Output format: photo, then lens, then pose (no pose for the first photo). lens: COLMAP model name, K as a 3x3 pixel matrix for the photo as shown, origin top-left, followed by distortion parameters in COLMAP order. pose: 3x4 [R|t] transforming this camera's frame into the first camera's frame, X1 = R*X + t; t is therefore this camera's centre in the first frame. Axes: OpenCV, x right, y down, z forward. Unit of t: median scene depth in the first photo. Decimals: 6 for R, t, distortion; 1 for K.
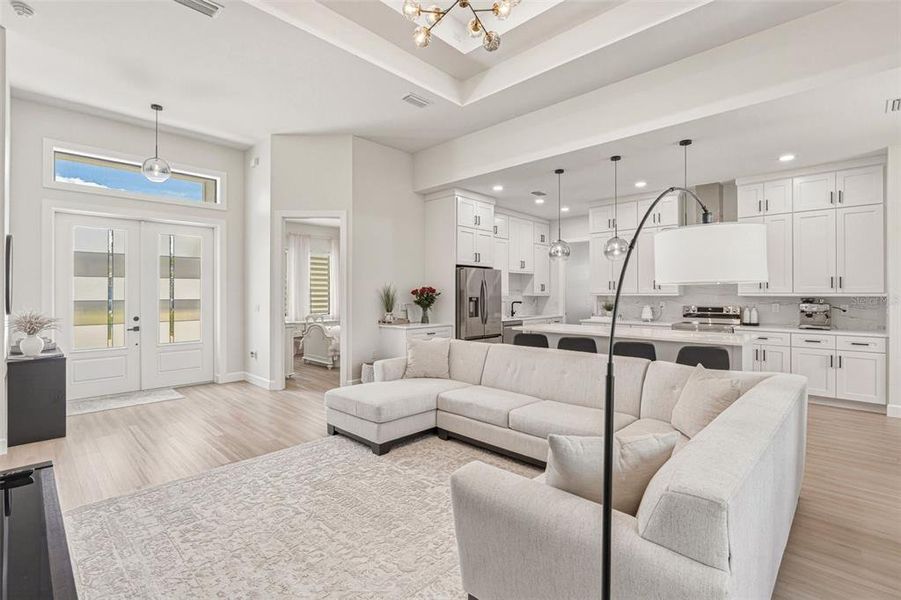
lens RADIAL K [[407.3, 0, 448.5], [0, 407.3, 291.8], [0, 0, 1]] dist [-0.005257, 0.000710]
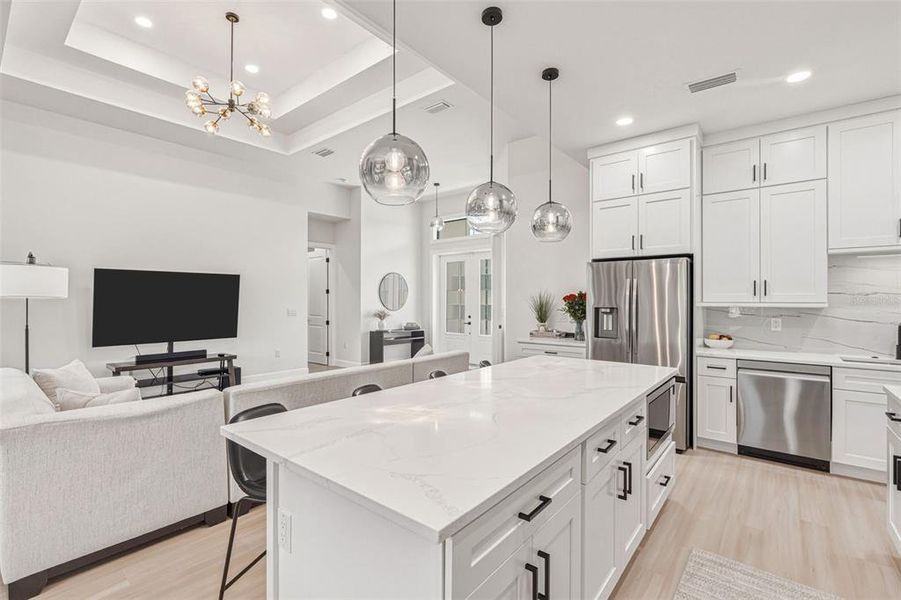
lens RADIAL K [[407.3, 0, 457.7], [0, 407.3, 300.6], [0, 0, 1]] dist [-0.005257, 0.000710]
pose [[0.098384, 0.001911, -0.995147, 0.701968], [0.004374, 0.999988, 0.002353, 0.000125], [0.995139, -0.004584, 0.098374, 0.729336]]
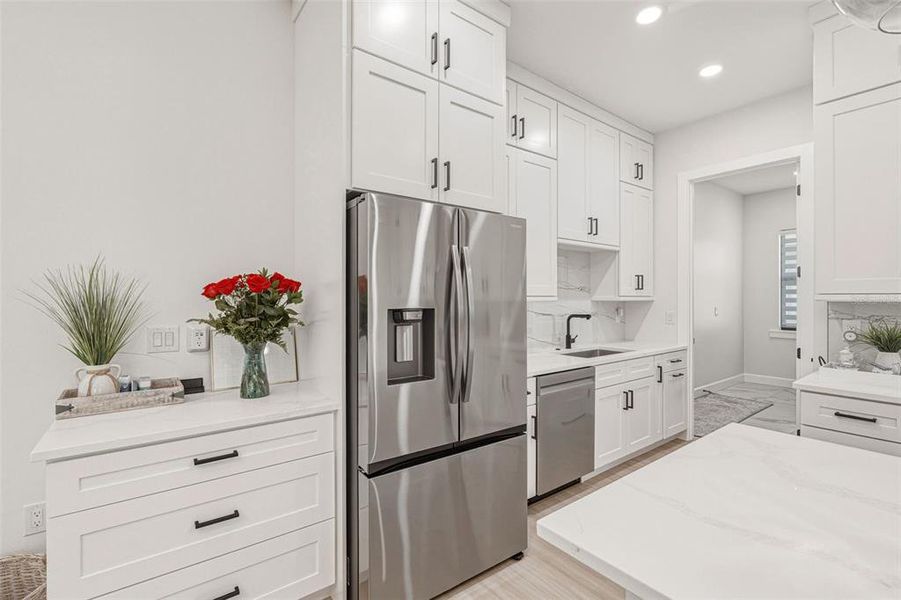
lens RADIAL K [[407.3, 0, 442.9], [0, 407.3, 299.6], [0, 0, 1]] dist [-0.005257, 0.000710]
pose [[0.987659, 0.001318, -0.156613, 0.128915], [0.000658, 0.999921, 0.012562, 0.004166], [0.156617, -0.012510, 0.987580, 0.761116]]
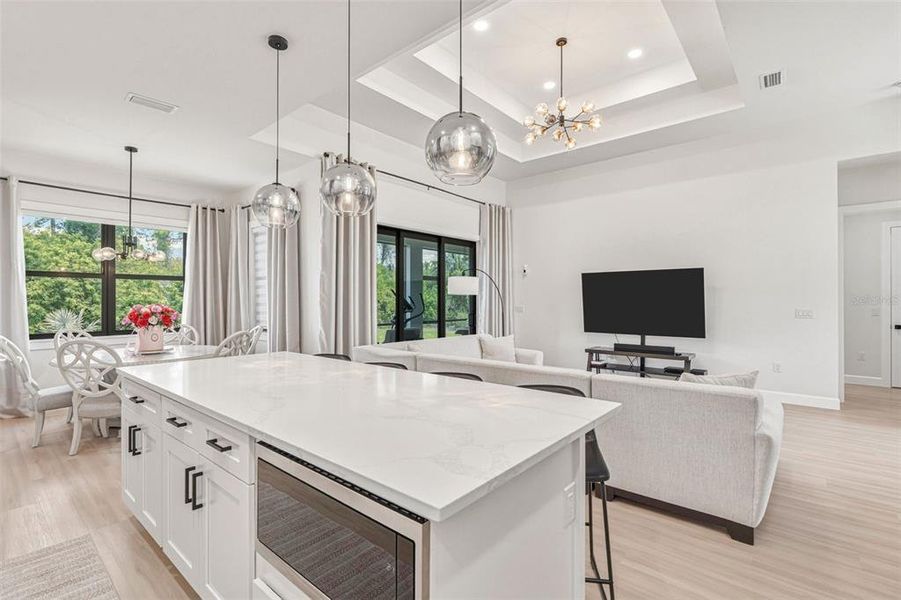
lens RADIAL K [[407.3, 0, 443.8], [0, 407.3, 298.9], [0, 0, 1]] dist [-0.005257, 0.000710]
pose [[-0.999125, -0.002396, -0.041762, 0.263819], [-0.002014, 0.999956, -0.009174, 0.013880], [0.041782, -0.009082, -0.999085, 1.148215]]
